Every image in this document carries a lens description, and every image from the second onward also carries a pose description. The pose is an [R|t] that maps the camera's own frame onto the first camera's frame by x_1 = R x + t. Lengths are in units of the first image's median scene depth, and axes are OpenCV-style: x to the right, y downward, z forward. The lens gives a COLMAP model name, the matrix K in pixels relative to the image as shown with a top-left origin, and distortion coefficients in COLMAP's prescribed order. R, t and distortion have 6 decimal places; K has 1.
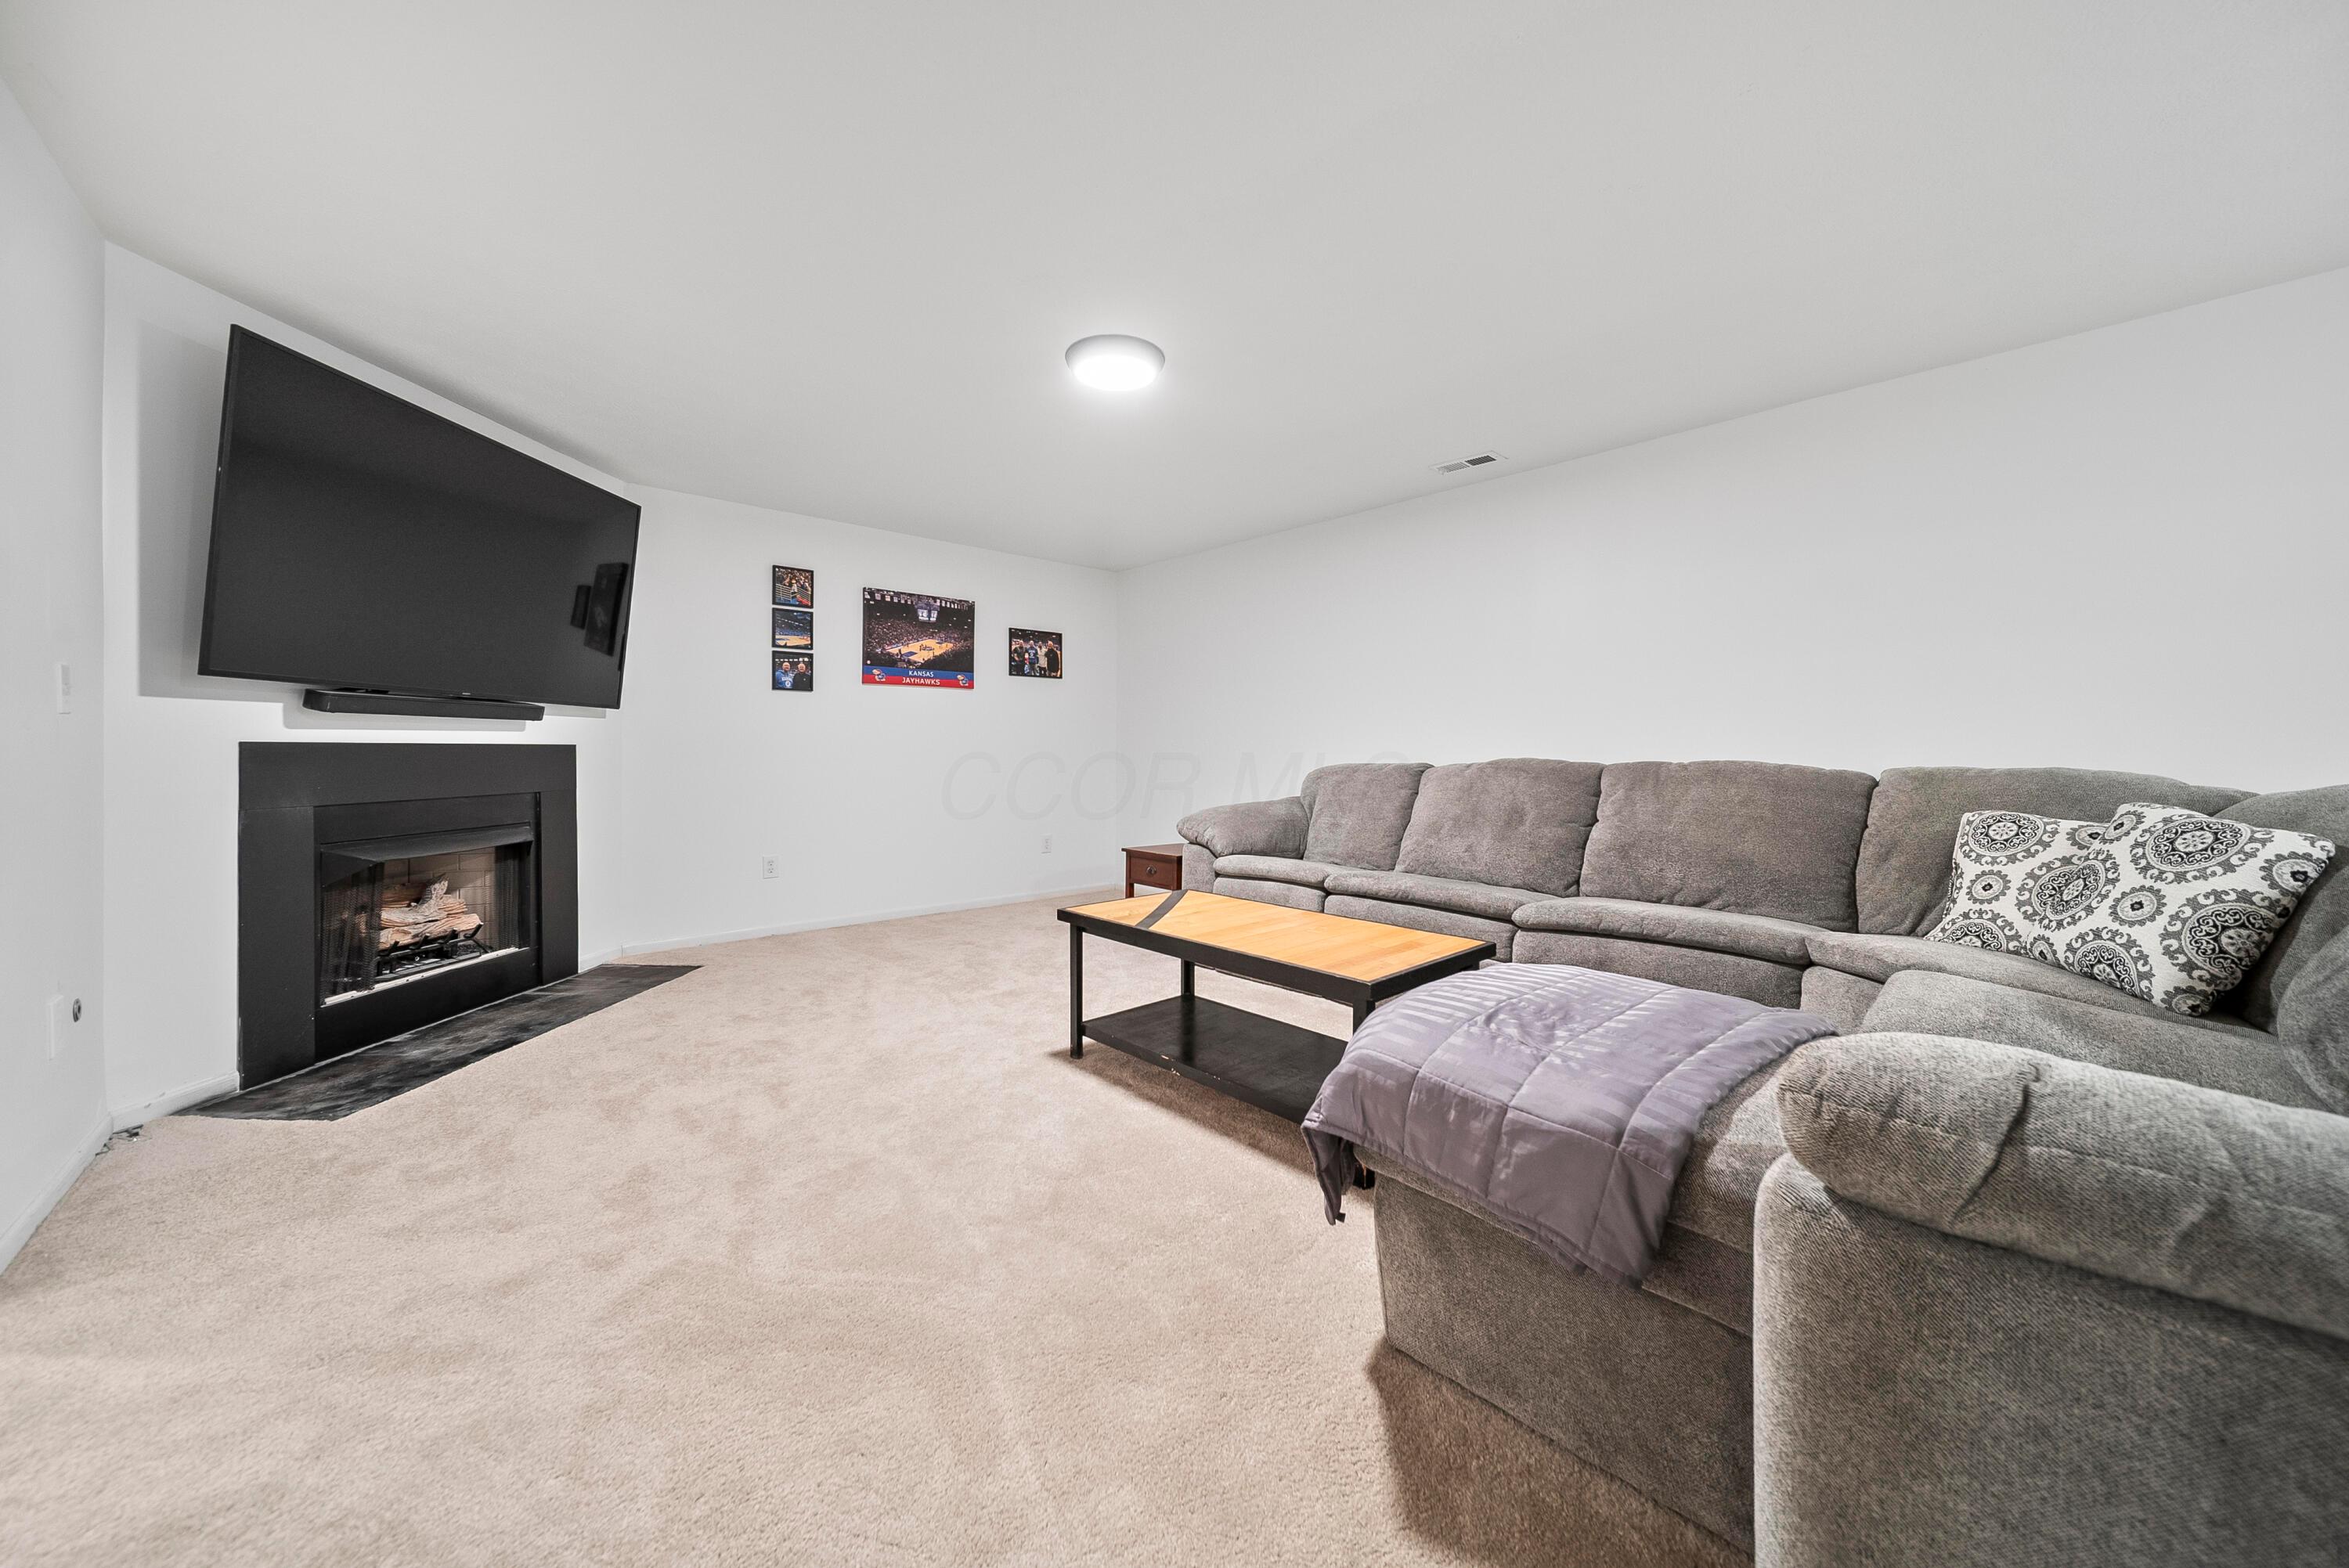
lens RADIAL K [[837.0, 0, 1180.4], [0, 837.0, 759.9], [0, 0, 1]] dist [-0.001307, -0.000241]
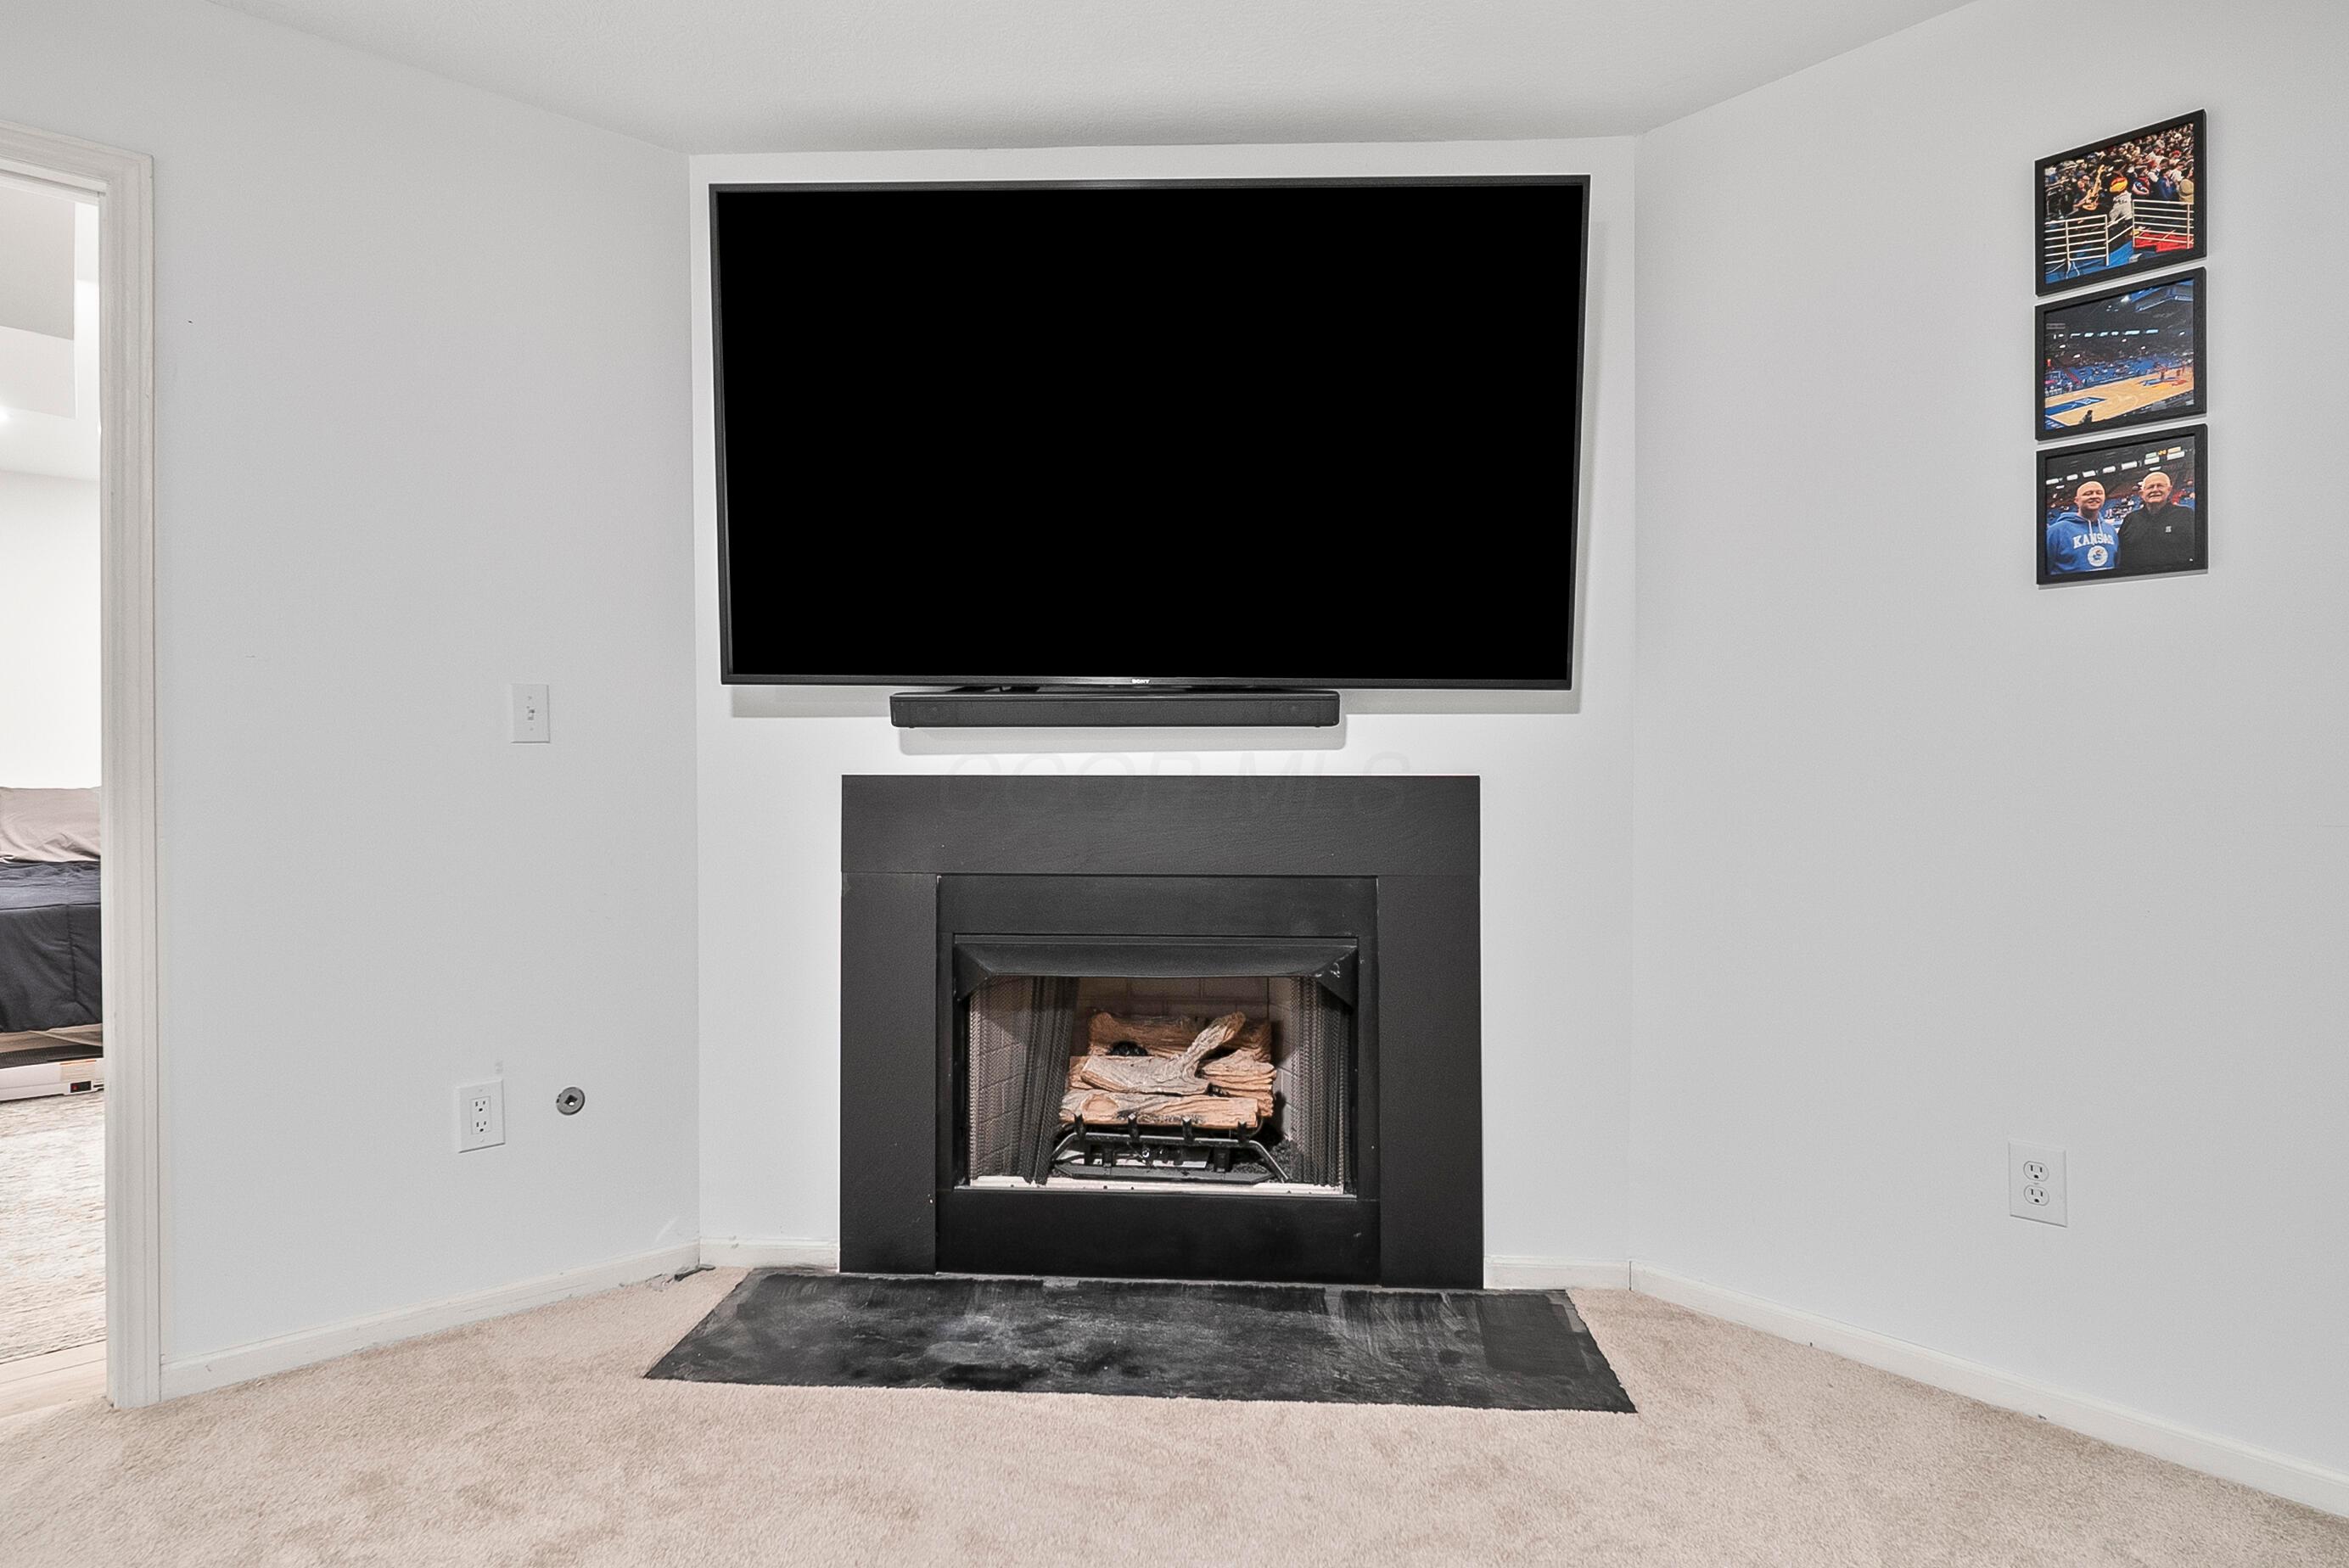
lens RADIAL K [[1264.6, 0, 1174.5], [0, 1264.6, 784.0], [0, 0, 1]] dist [-0.000812, -0.000298]
pose [[-0.020516, -0.002902, -0.999785, -0.046180], [-0.013771, 0.999902, -0.002620, -0.010871], [0.999695, 0.013714, -0.020554, 0.917983]]
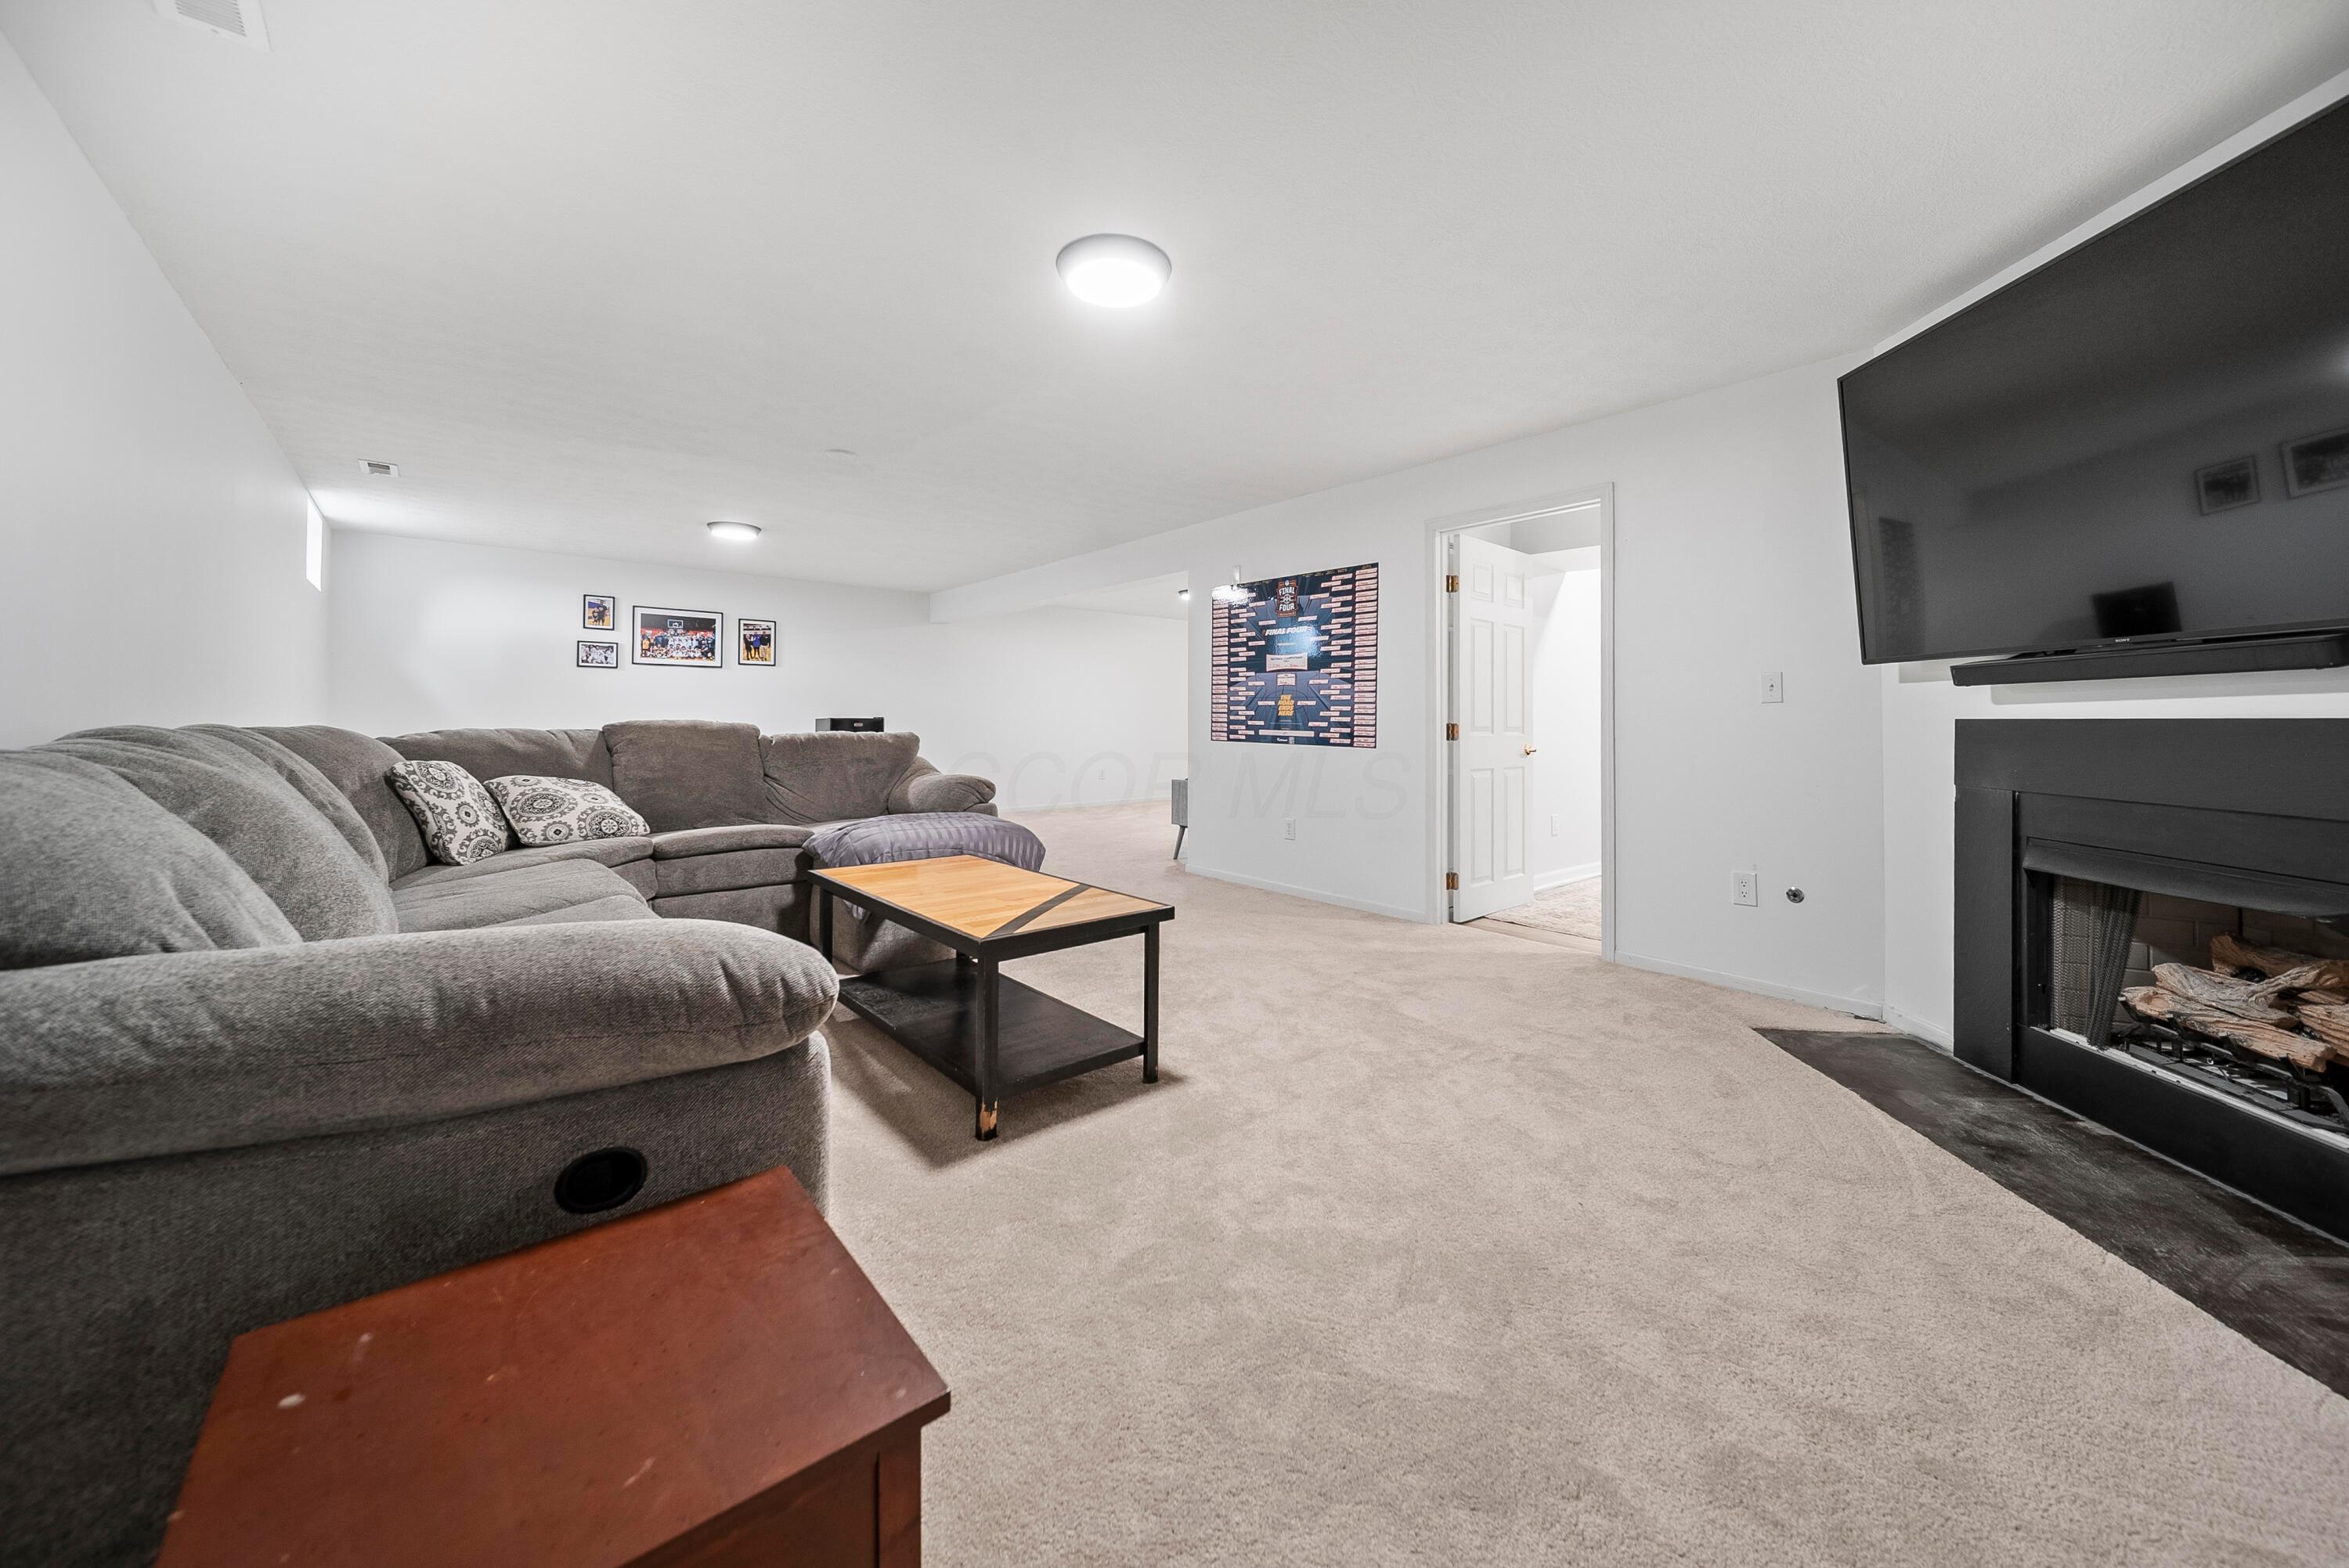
lens RADIAL K [[850.6, 0, 1172.1], [0, 850.6, 708.0], [0, 0, 1]] dist [-0.000865, -0.000054]
pose [[-0.999054, -0.005492, 0.043133, -0.140292], [-0.005493, 0.999985, 0.000108, -0.021589], [-0.043133, -0.000129, -0.999069, 1.483350]]
